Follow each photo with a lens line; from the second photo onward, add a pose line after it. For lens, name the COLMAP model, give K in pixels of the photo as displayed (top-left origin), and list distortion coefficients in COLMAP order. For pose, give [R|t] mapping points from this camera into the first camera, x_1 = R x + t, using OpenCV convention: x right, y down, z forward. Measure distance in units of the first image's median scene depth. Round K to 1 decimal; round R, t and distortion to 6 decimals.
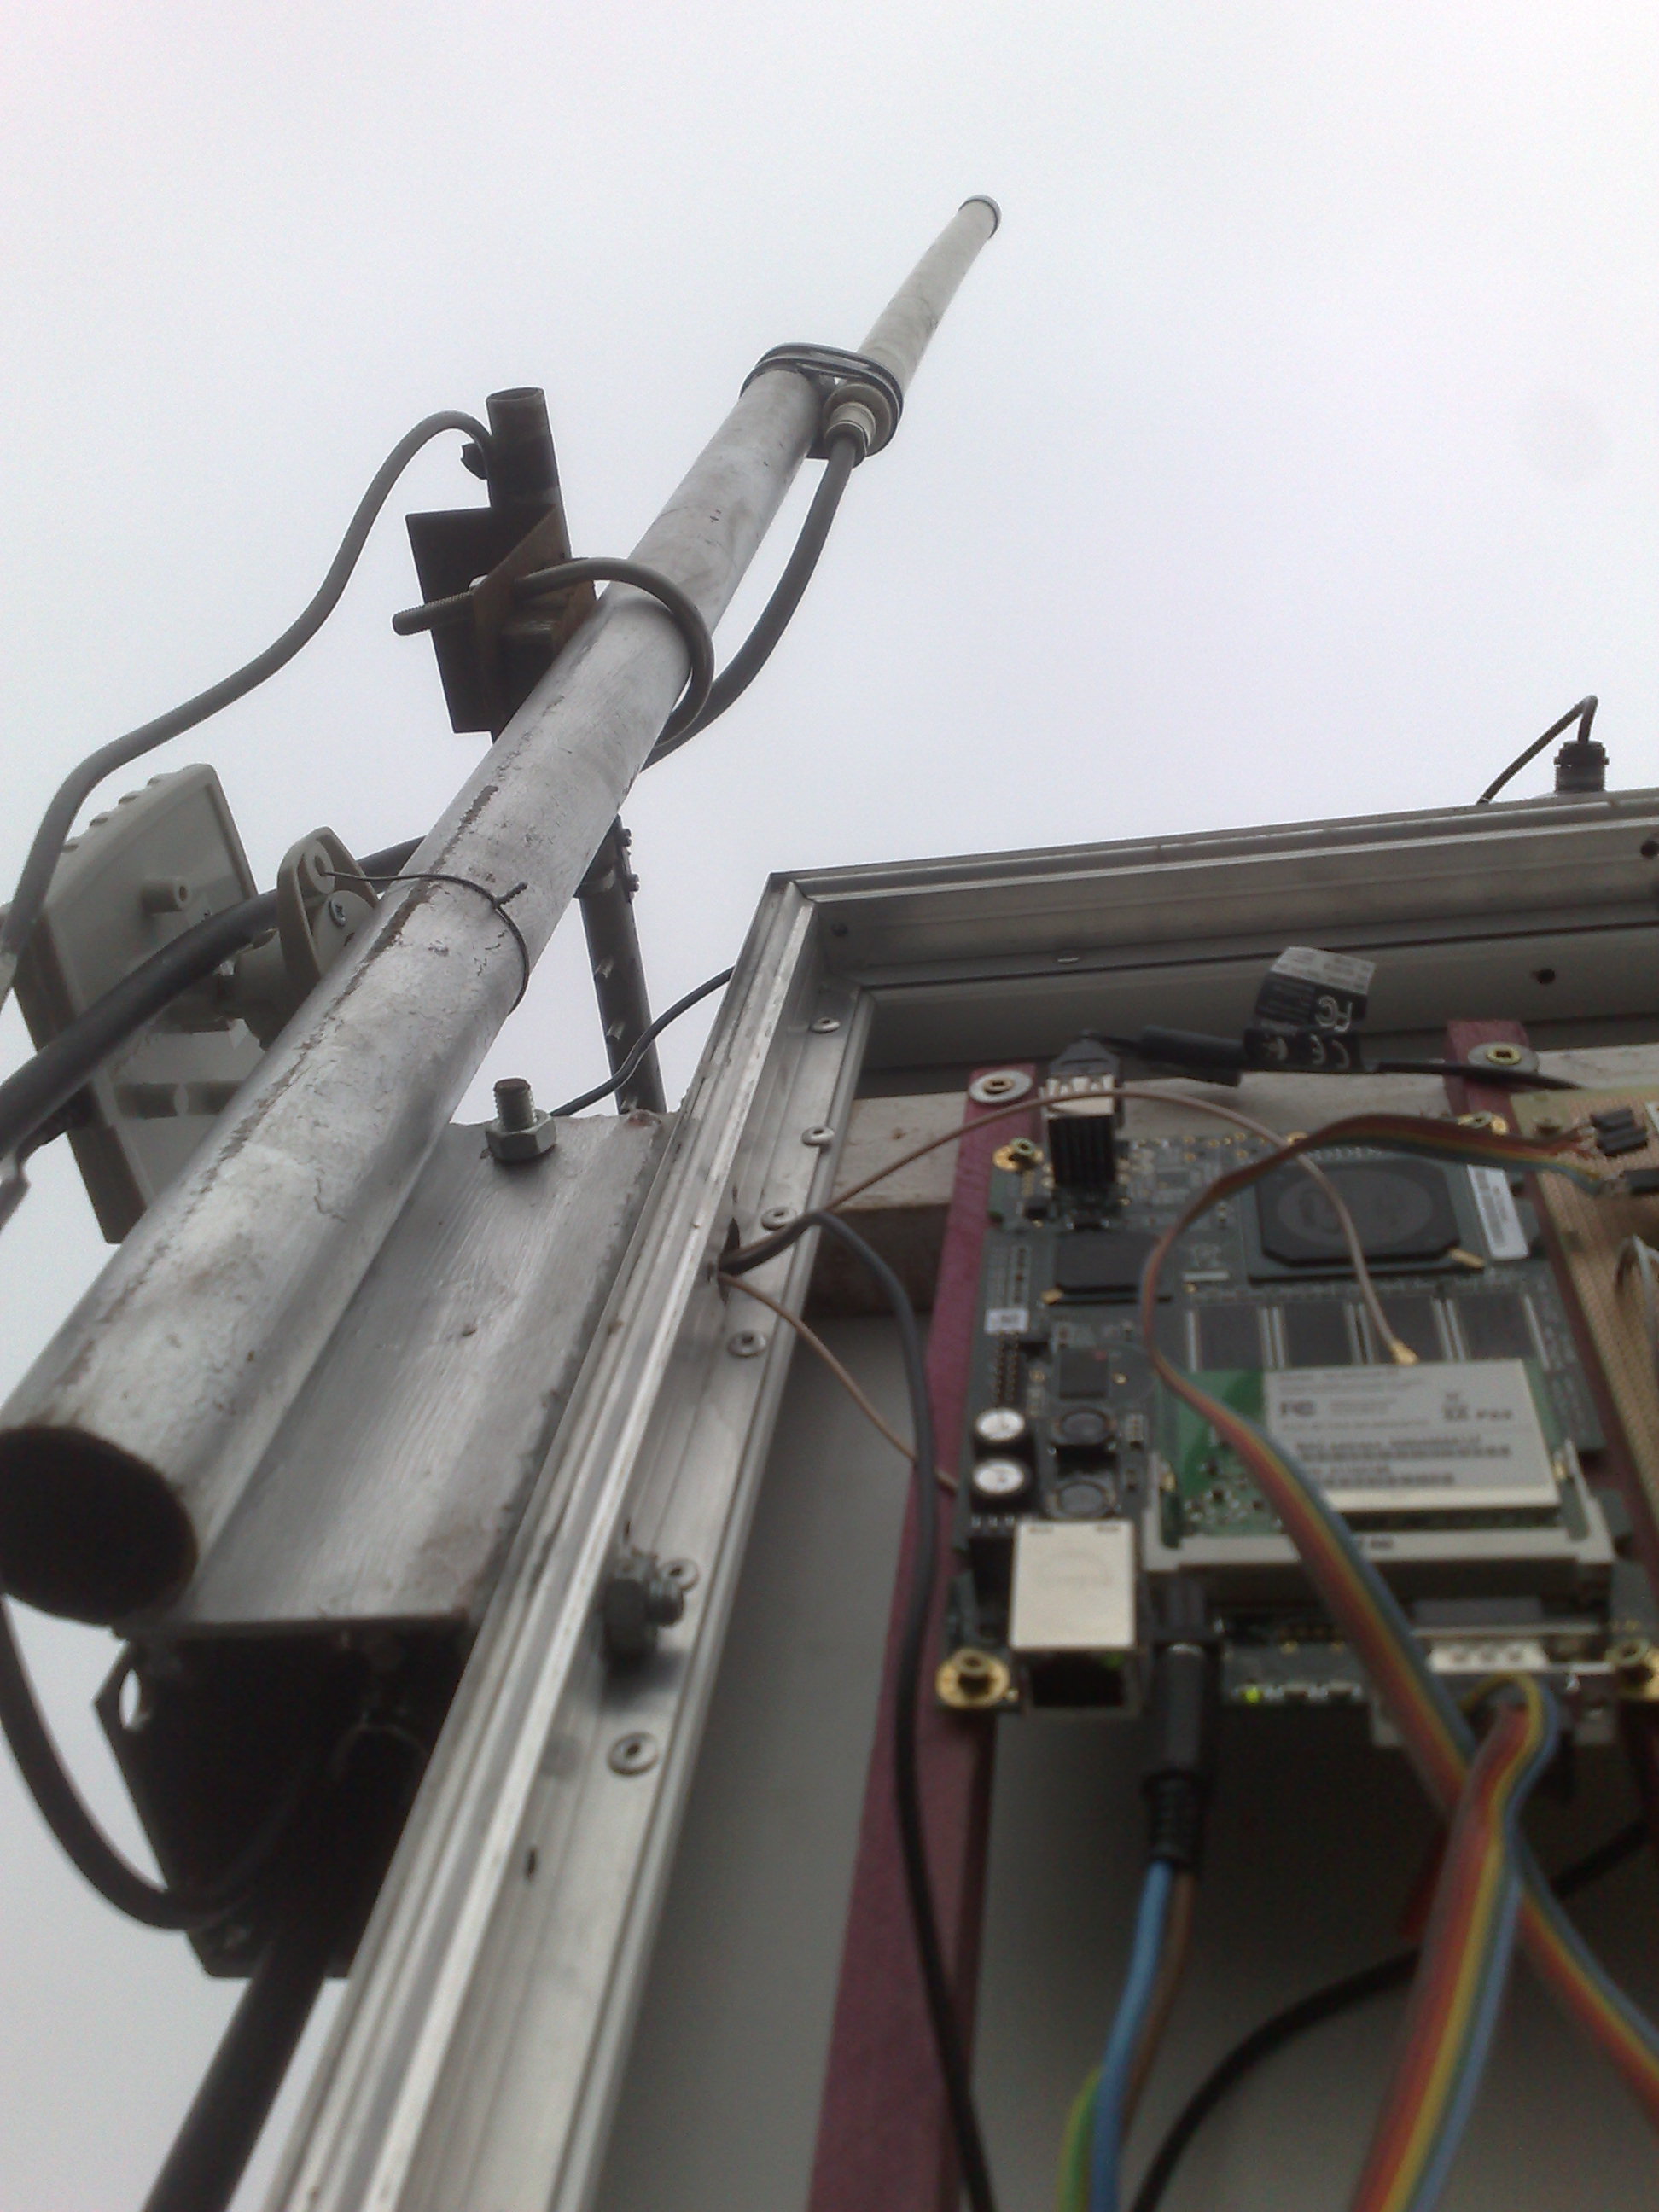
lens RADIAL K [[2107.4, 0, 804.1], [0, 2107.4, 1108.1], [0, 0, 1]] dist [0.225384, -0.544581]
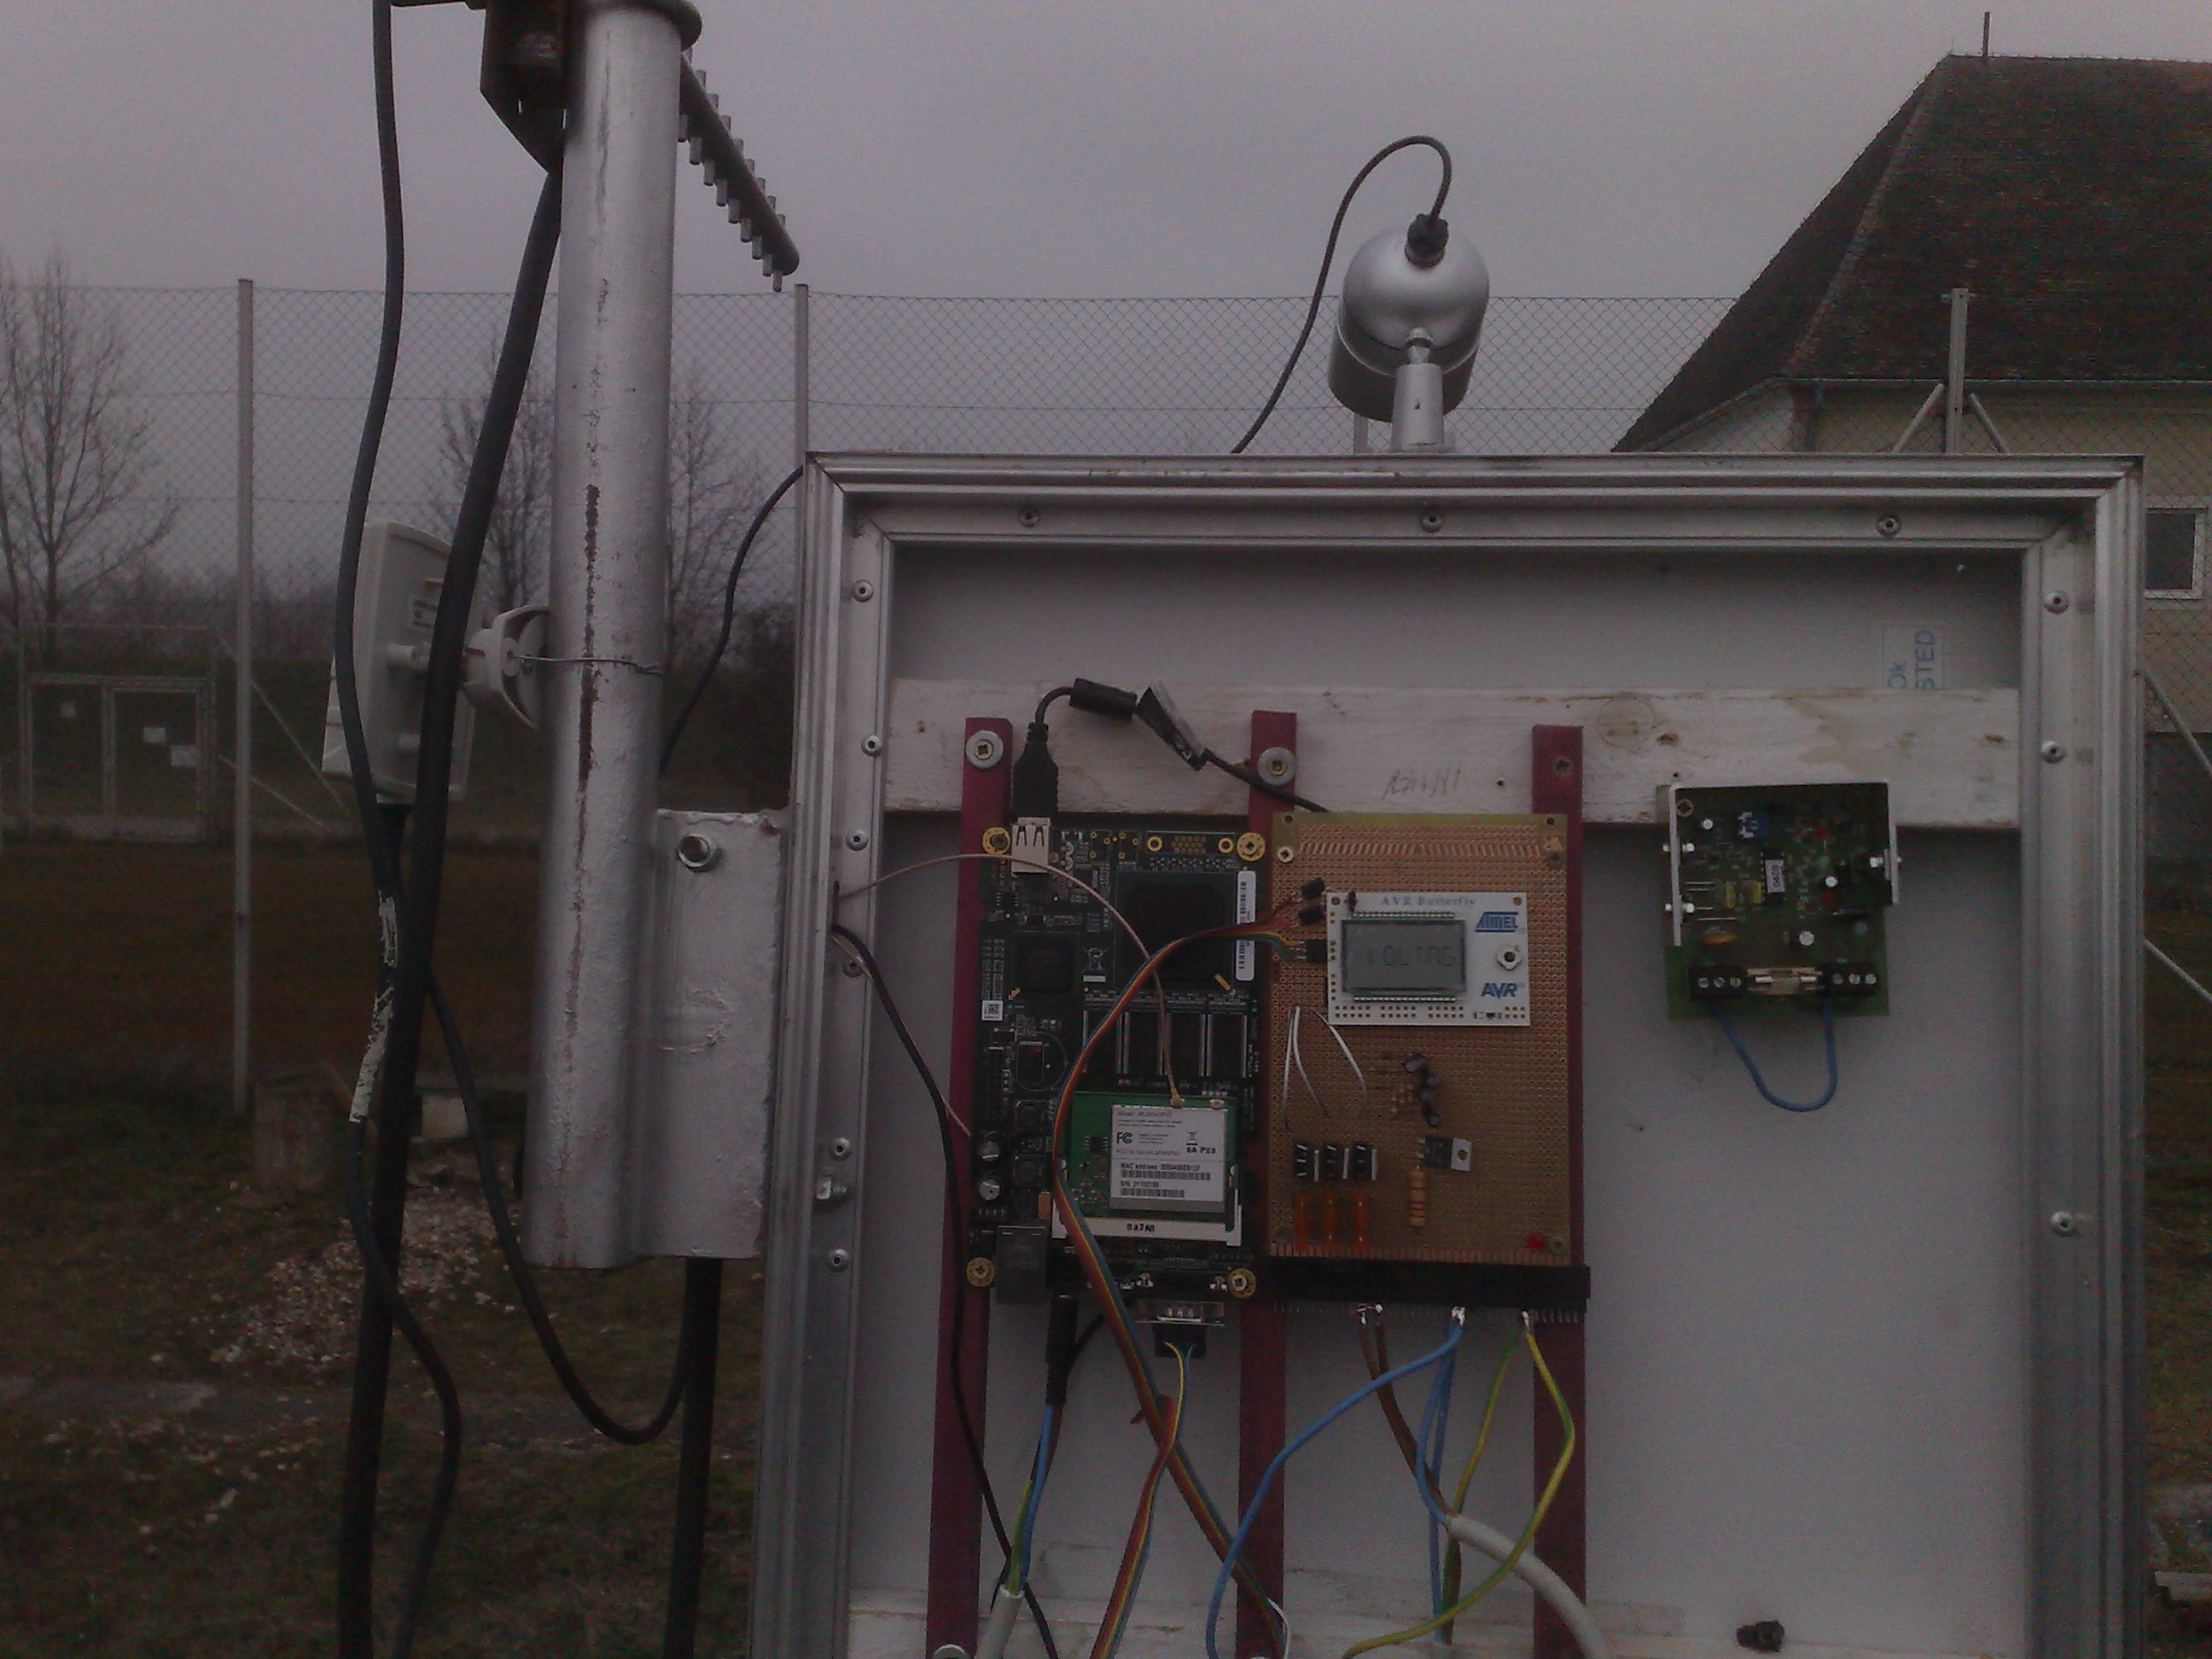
lens RADIAL K [[2143.5, 0, 1092.4], [0, 2143.5, 835.7], [0, 0, 1]] dist [0.224583, -0.413920]
pose [[0.993228, -0.098954, 0.060881, 0.084772], [0.004700, 0.557805, 0.829959, -1.650251], [-0.116088, -0.824052, 0.554492, 0.035546]]
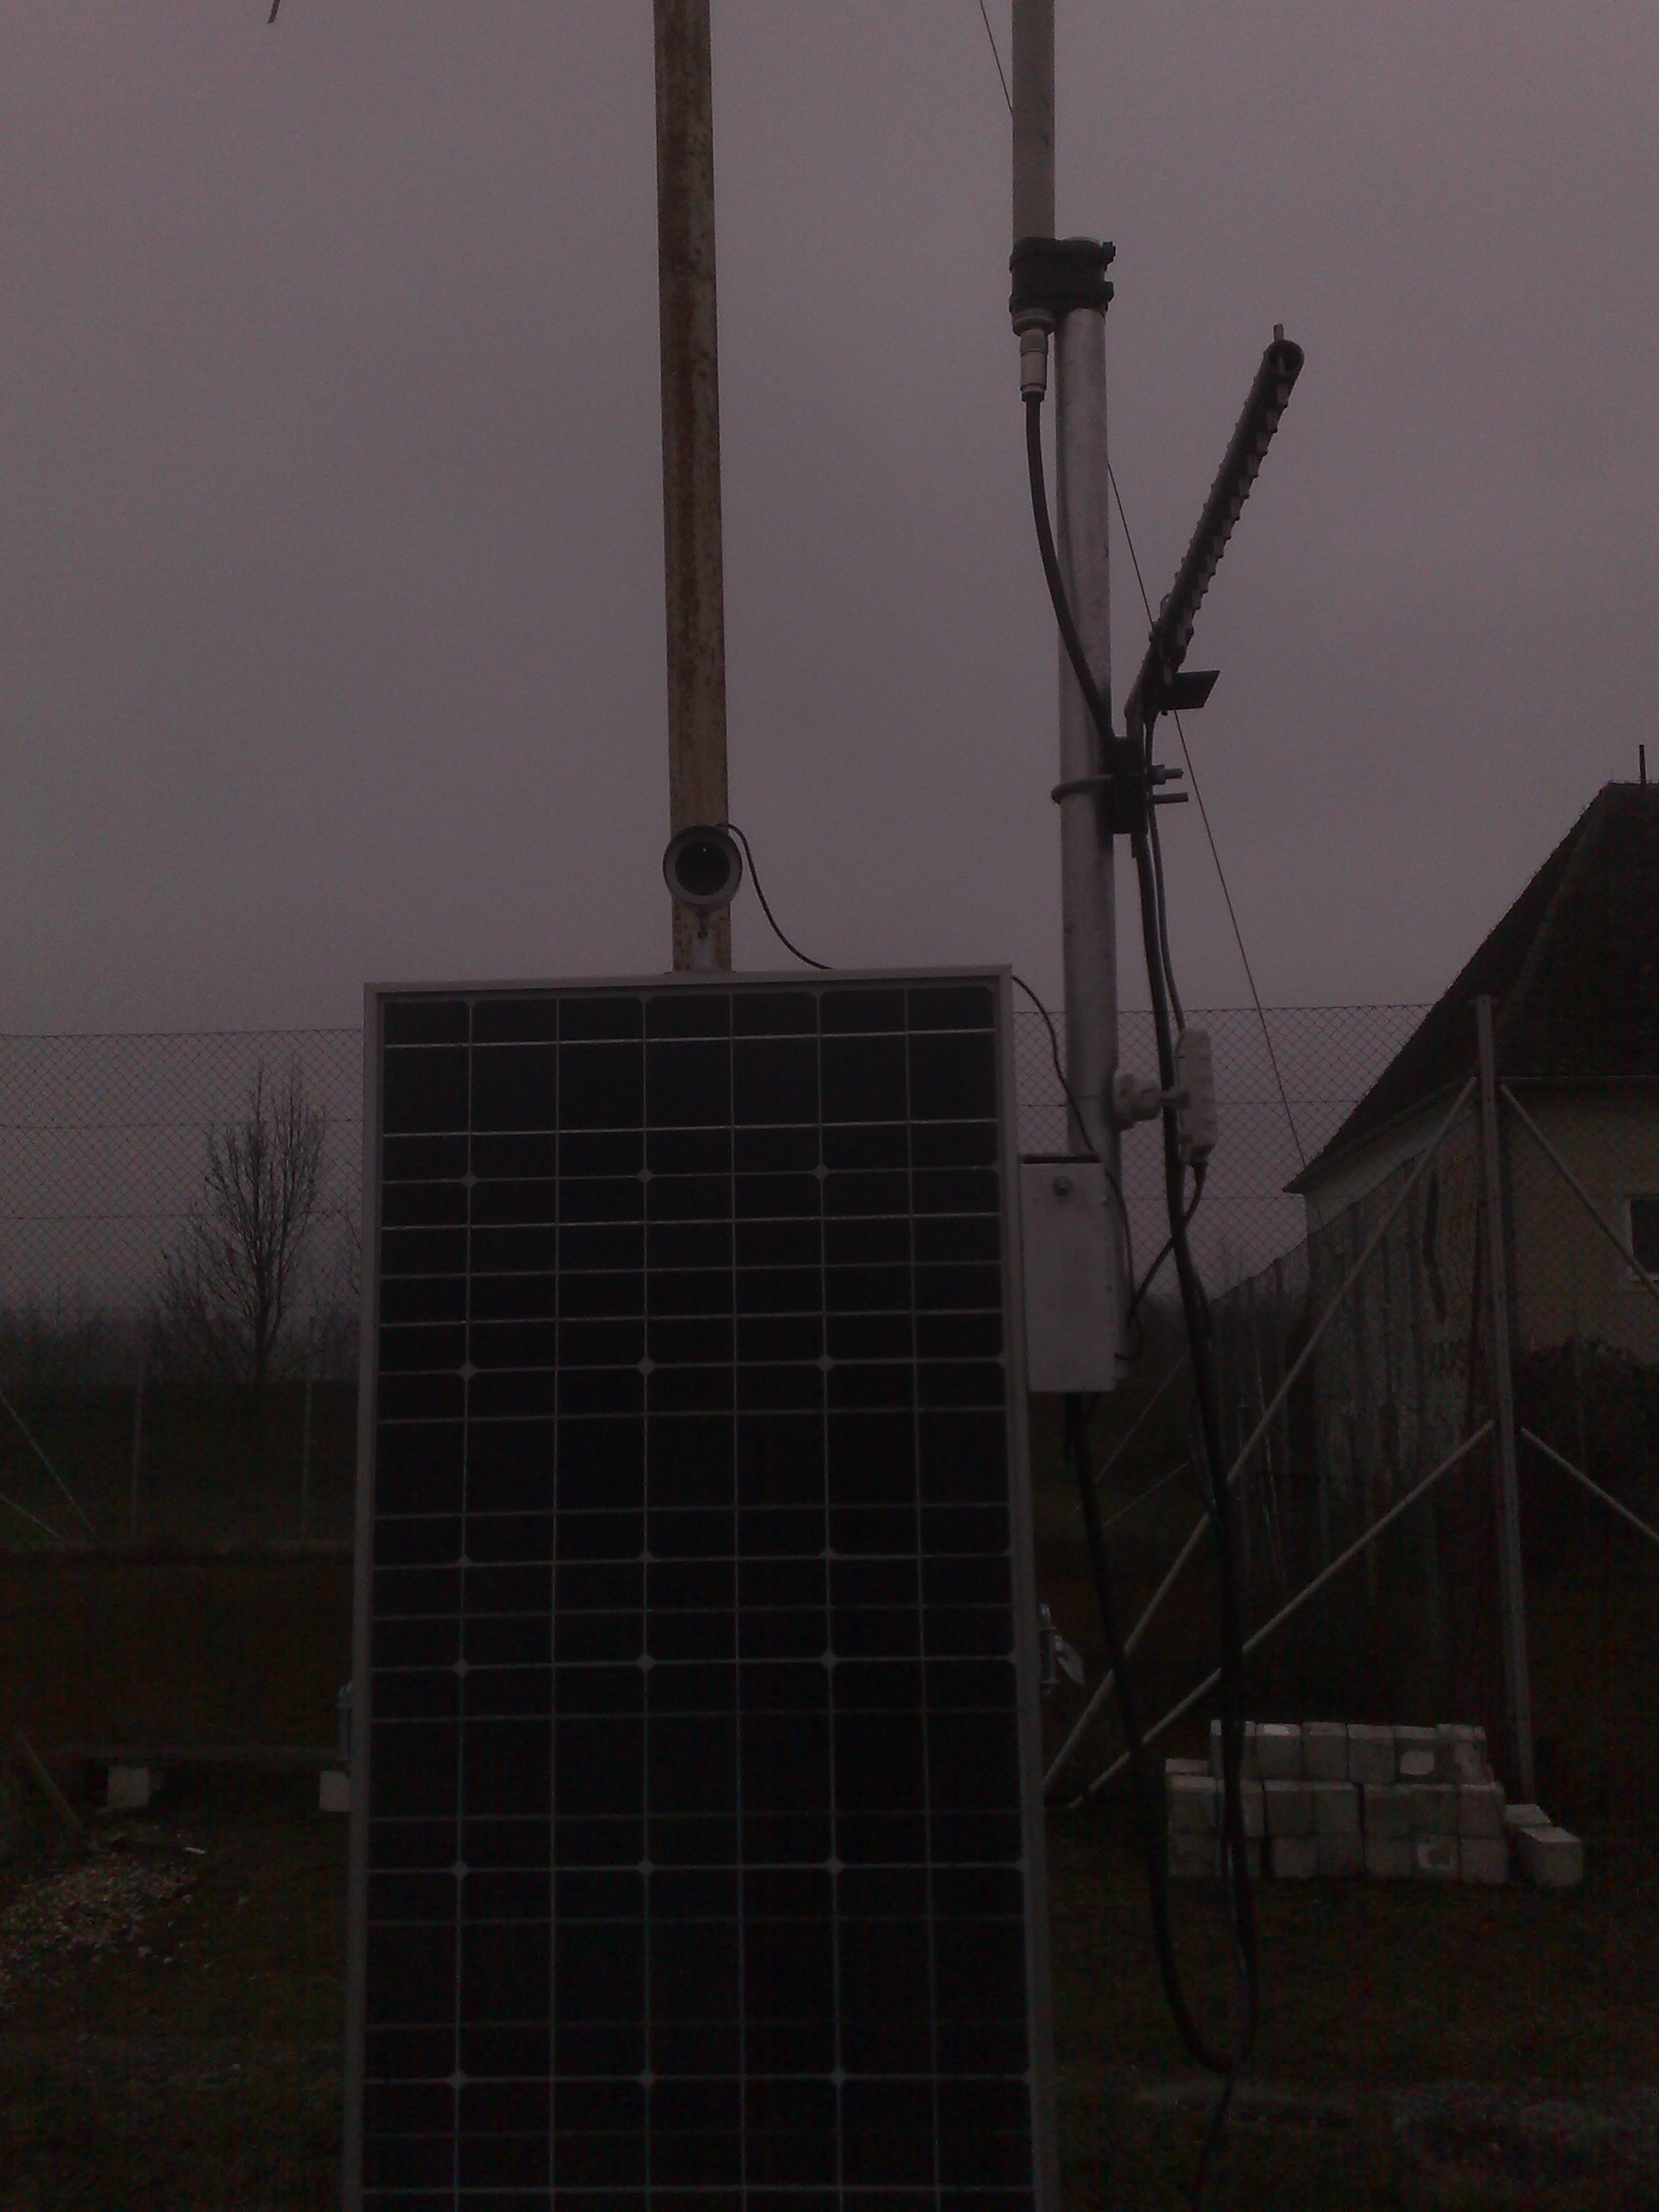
lens RADIAL K [[2140.0, 0, 806.4], [0, 2140.0, 1115.9], [0, 0, 1]] dist [0.148056, -0.240335]
pose [[0.992126, -0.110260, 0.059396, 1.586724], [0.036571, 0.708638, 0.704624, -3.378146], [-0.119782, -0.696904, 0.707091, -2.146810]]
